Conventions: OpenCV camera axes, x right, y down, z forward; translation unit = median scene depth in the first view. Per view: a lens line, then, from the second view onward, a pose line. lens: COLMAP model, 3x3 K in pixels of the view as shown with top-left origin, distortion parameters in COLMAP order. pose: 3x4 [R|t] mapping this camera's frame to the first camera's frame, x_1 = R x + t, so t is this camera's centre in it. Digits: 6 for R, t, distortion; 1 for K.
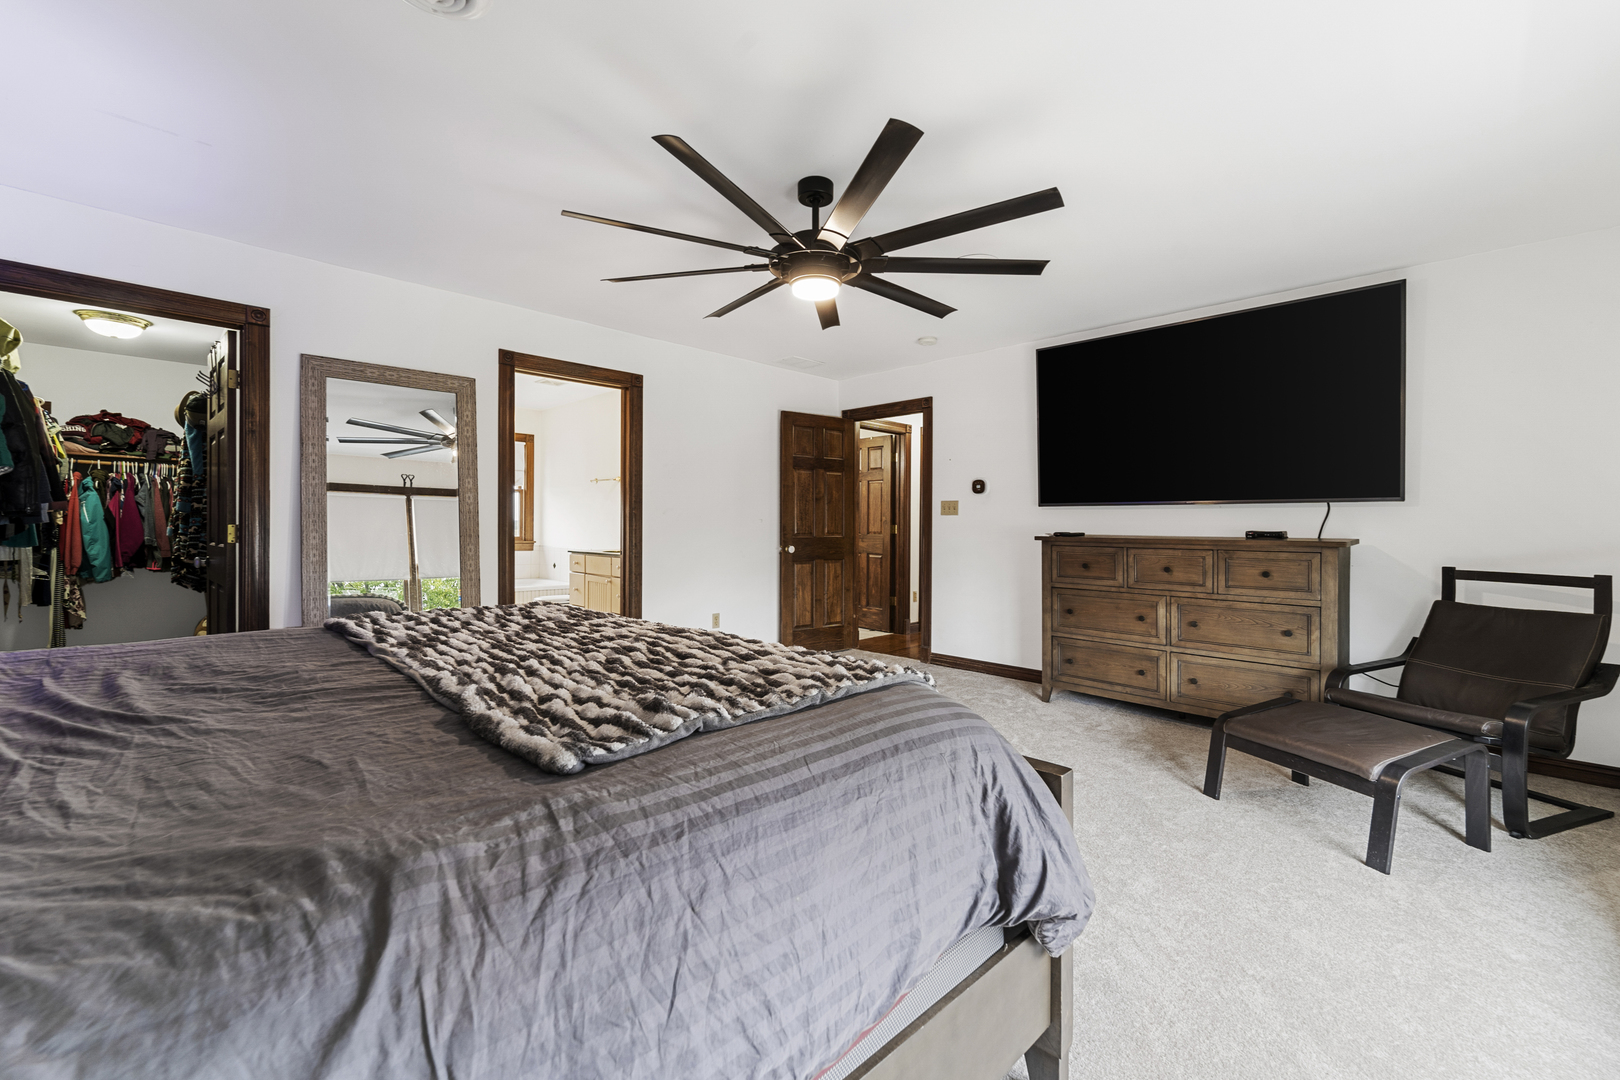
lens RADIAL K [[665.6, 0, 808.8], [0, 665.6, 534.0], [0, 0, 1]] dist [0.003005, -0.000562]
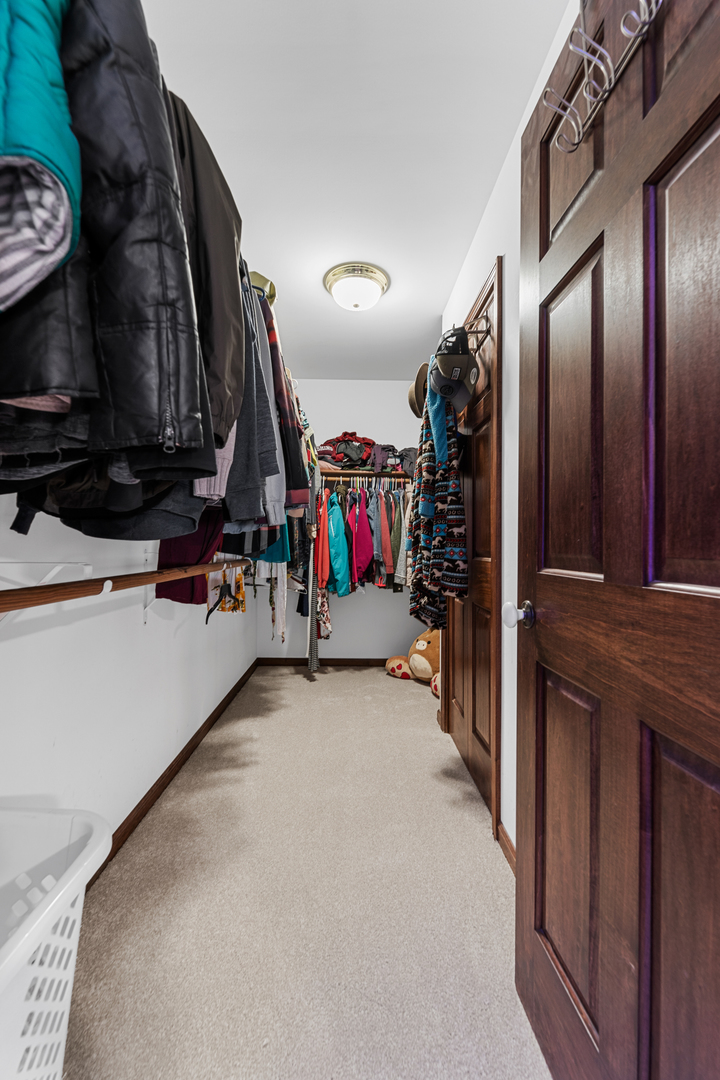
lens RADIAL K [[443.7, 0, 360.0], [0, 443.7, 544.9], [0, 0, 1]] dist [0.003005, -0.000562]
pose [[0.720950, -0.001715, -0.692985, -0.574376], [-0.007332, 0.999922, -0.010103, 0.001701], [0.692948, 0.012364, 0.720881, 0.533142]]
